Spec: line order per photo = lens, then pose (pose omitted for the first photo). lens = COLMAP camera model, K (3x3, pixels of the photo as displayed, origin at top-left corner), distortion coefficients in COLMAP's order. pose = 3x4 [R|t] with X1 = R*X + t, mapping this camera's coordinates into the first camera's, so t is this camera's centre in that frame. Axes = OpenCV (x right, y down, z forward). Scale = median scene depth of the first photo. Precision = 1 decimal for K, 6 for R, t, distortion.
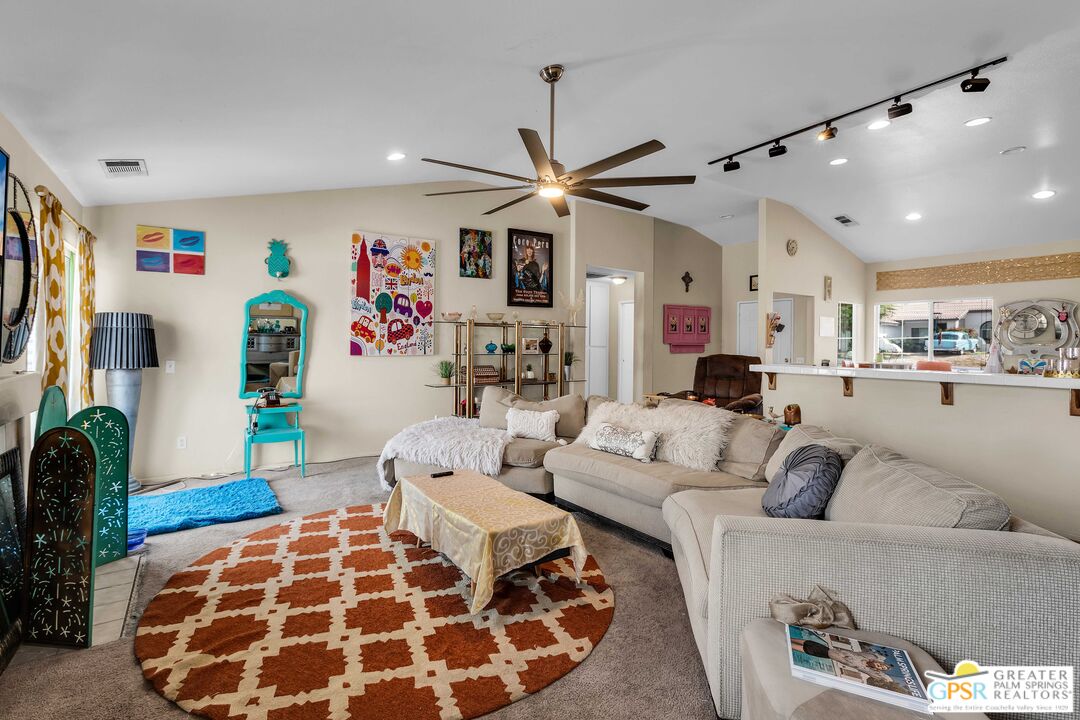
lens RADIAL K [[487.4, 0, 510.0], [0, 487.4, 341.0], [0, 0, 1]] dist [-0.000051, -0.000147]
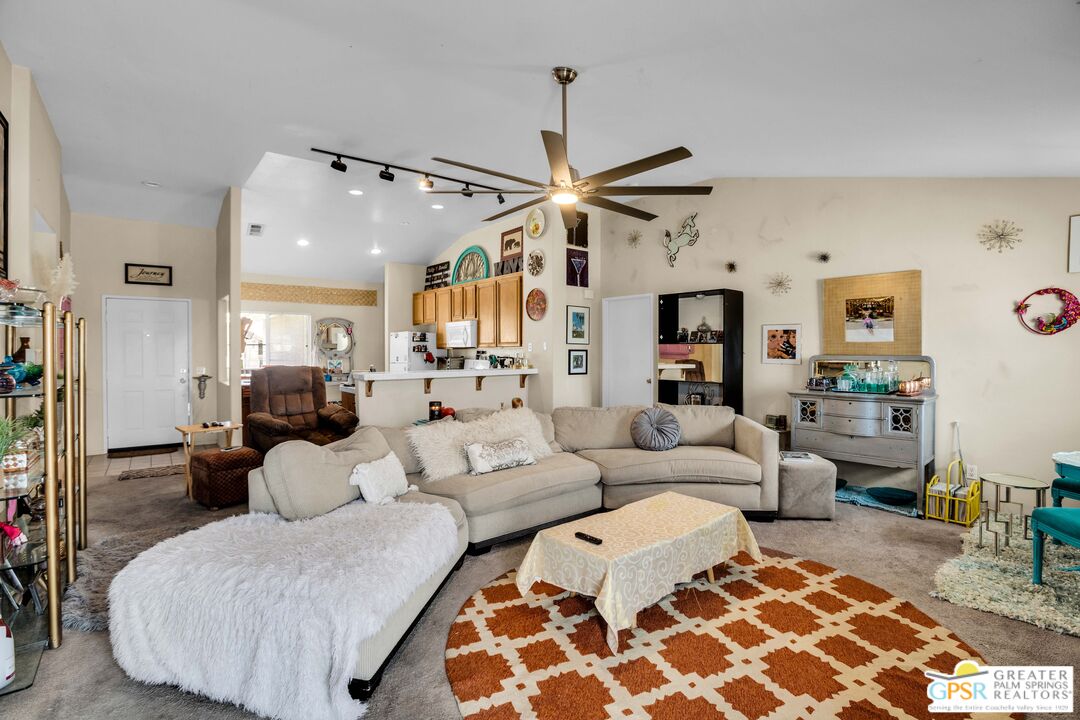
lens RADIAL K [[502.7, 0, 537.7], [0, 502.7, 350.7], [0, 0, 1]] dist [-0.043026, 0.000688]
pose [[-0.109616, -0.011764, 0.993904, -0.450393], [-0.003057, 0.999929, 0.011498, -0.009745], [-0.993969, -0.001778, -0.109644, 0.591923]]
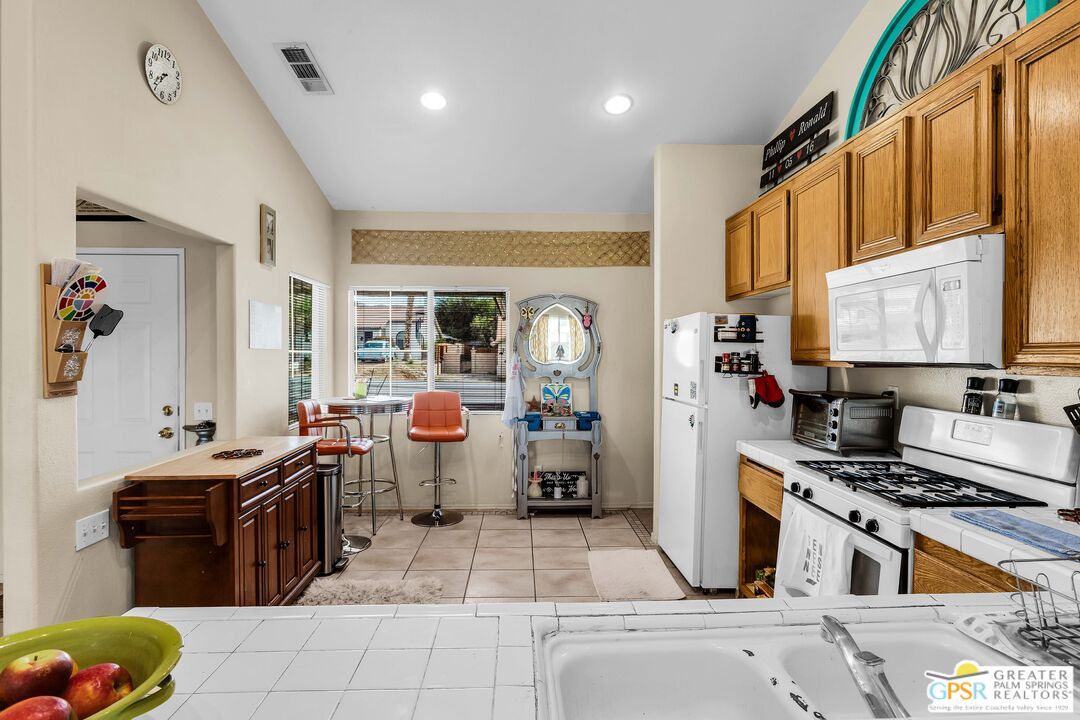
lens RADIAL K [[541.4, 0, 540.5], [0, 541.4, 357.1], [0, 0, 1]] dist [-0.019715, 0.016390]
pose [[0.499809, -0.014187, 0.866020, 0.436471], [-0.000110, 0.999865, 0.016443, -0.012216], [-0.866136, -0.008314, 0.499740, 0.671253]]
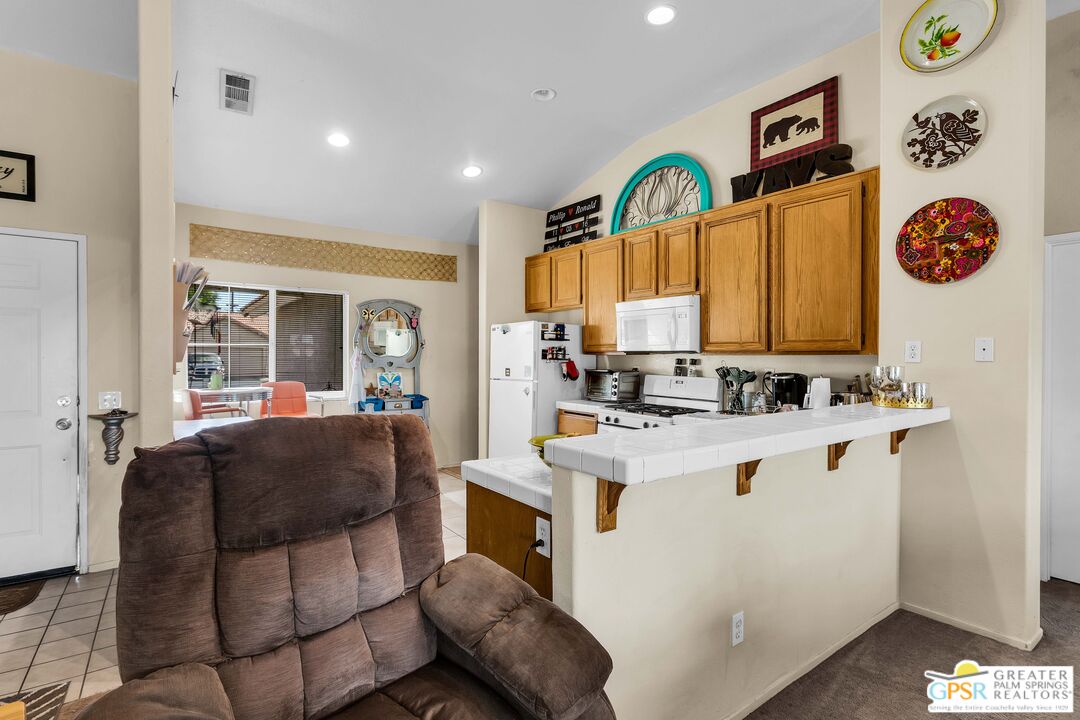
lens RADIAL K [[522.7, 0, 540.1], [0, 522.7, 357.1], [0, 0, 1]] dist [-0.002876, -0.000569]
pose [[-0.058711, -0.013343, 0.998186, 0.188669], [-0.009709, 0.999871, 0.012794, -0.003142], [-0.998228, -0.008940, -0.058833, 0.826696]]
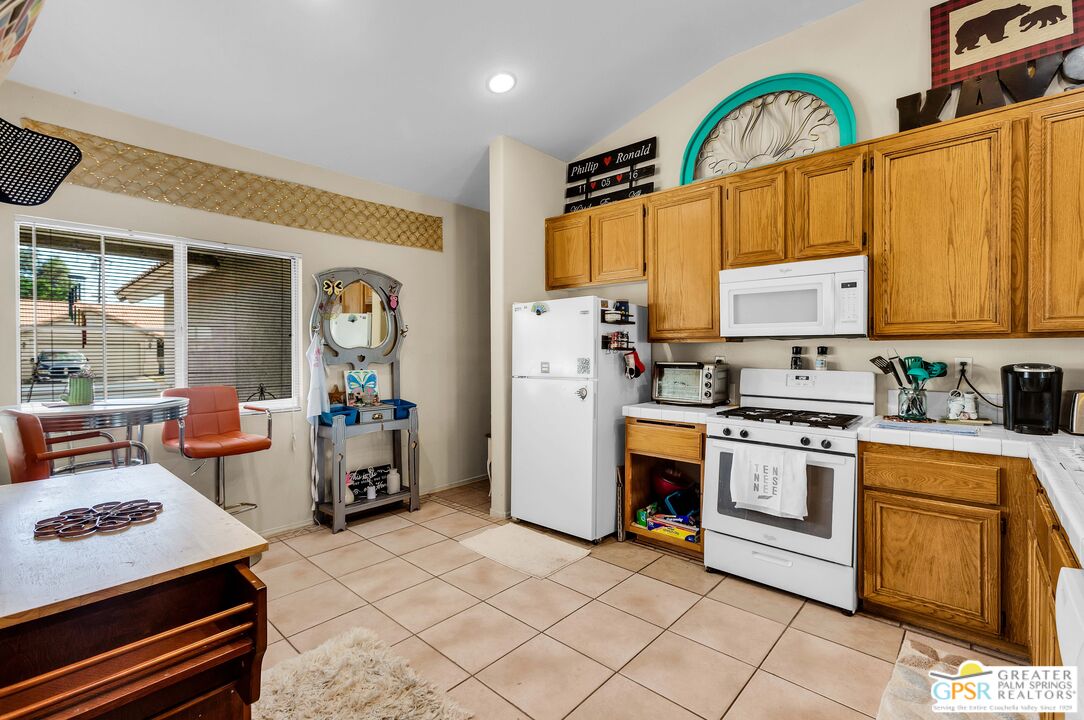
lens RADIAL K [[488.2, 0, 541.3], [0, 488.2, 353.1], [0, 0, 1]] dist [-0.000957, 0.000563]
pose [[-0.258544, -0.015335, 0.965878, 0.462716], [-0.004444, 0.999882, 0.014686, 0.006534], [-0.965989, -0.000495, -0.258582, 0.974419]]
